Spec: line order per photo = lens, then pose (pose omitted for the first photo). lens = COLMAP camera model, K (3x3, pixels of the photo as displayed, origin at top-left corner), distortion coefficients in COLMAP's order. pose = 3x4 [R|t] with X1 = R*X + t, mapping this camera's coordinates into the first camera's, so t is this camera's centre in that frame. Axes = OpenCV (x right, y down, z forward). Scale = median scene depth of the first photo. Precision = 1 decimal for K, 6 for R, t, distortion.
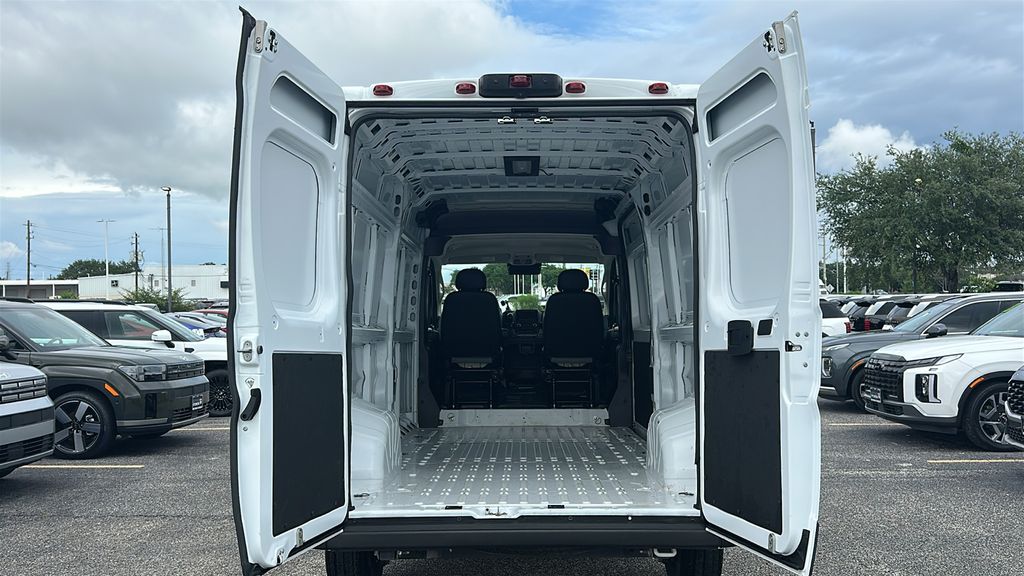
lens RADIAL K [[880.7, 0, 512.0], [0, 880.7, 288.0], [0, 0, 1]] dist [0.101004, -0.147376]
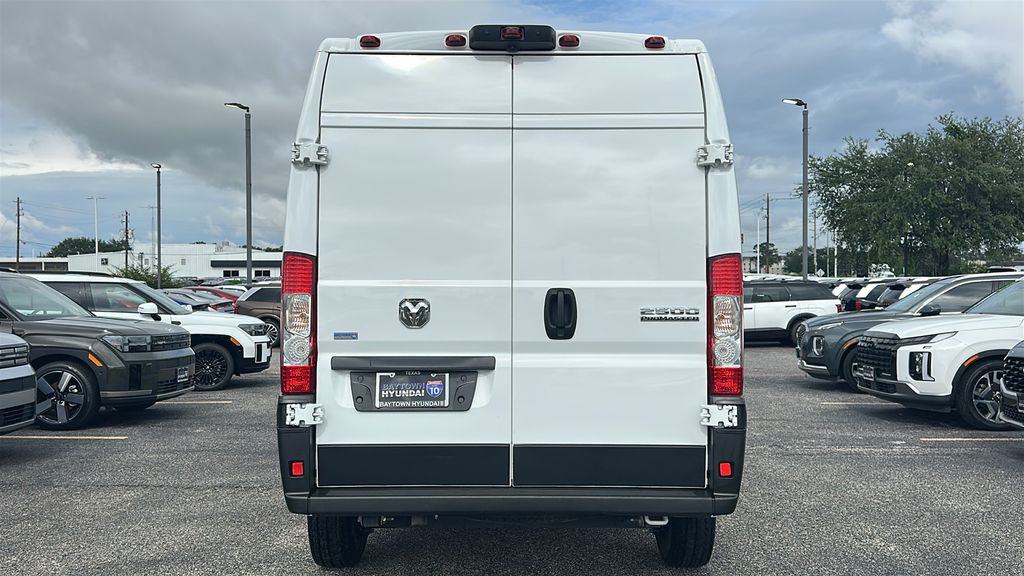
lens RADIAL K [[879.4, 0, 505.3], [0, 879.4, 276.5], [0, 0, 1]] dist [0.106644, -0.154836]
pose [[0.999955, 0.009006, 0.002988, 0.000528], [-0.009026, 0.999937, 0.006661, 0.009775], [-0.002928, -0.006687, 0.999973, 0.012201]]
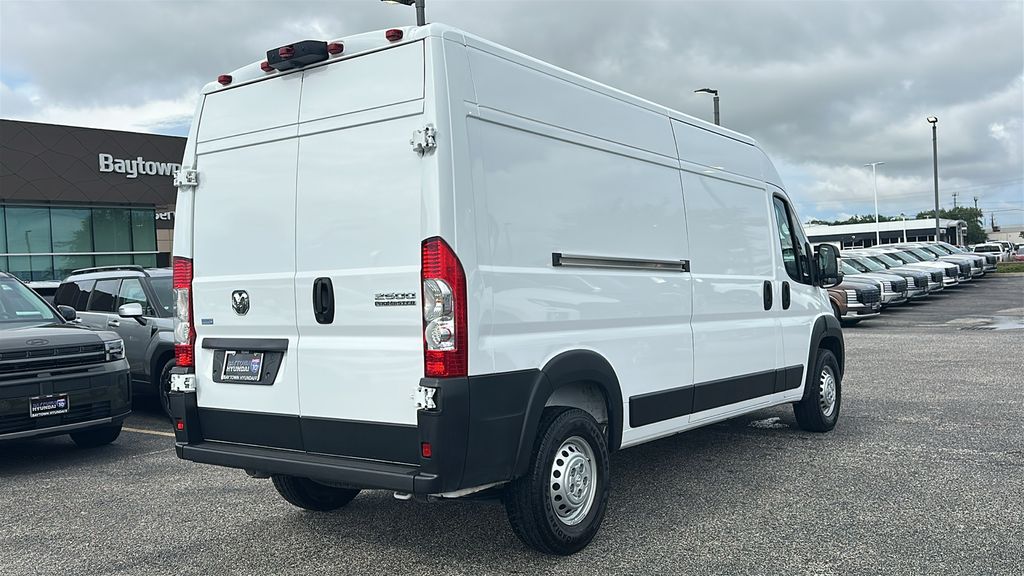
lens RADIAL K [[880.7, 0, 512.0], [0, 880.7, 288.0], [0, 0, 1]] dist [0.101004, -0.147376]
pose [[0.801543, -0.018820, -0.597640, 0.337691], [0.049227, 0.998189, 0.034589, 0.011867], [0.595907, -0.057144, 0.801018, 0.104219]]
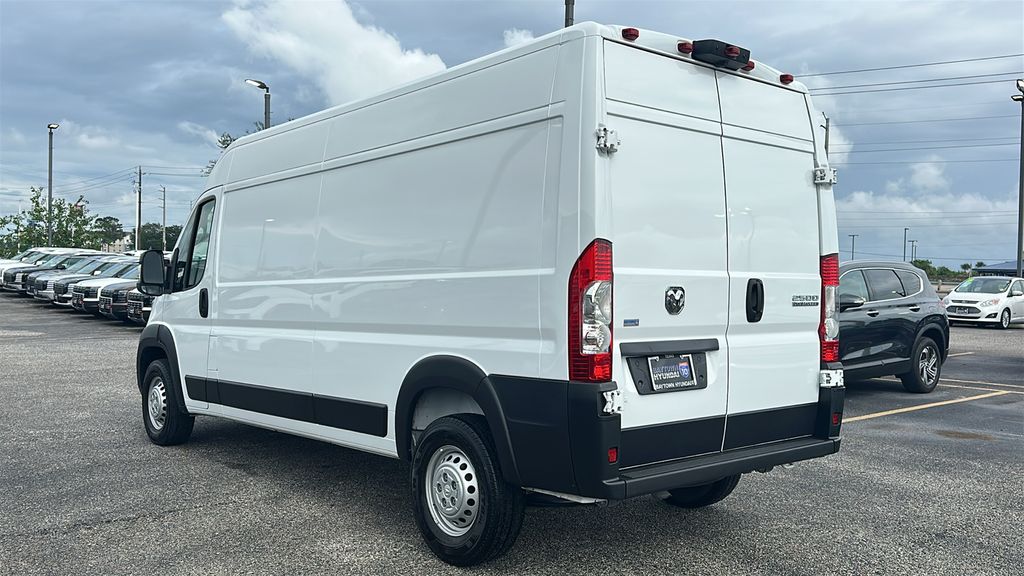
lens RADIAL K [[880.7, 0, 512.0], [0, 880.7, 288.0], [0, 0, 1]] dist [0.101004, -0.147376]
pose [[0.755613, 0.013888, 0.654871, -0.348236], [-0.040265, 0.998869, 0.025275, 0.015247], [-0.653779, -0.045467, 0.755318, 0.128999]]
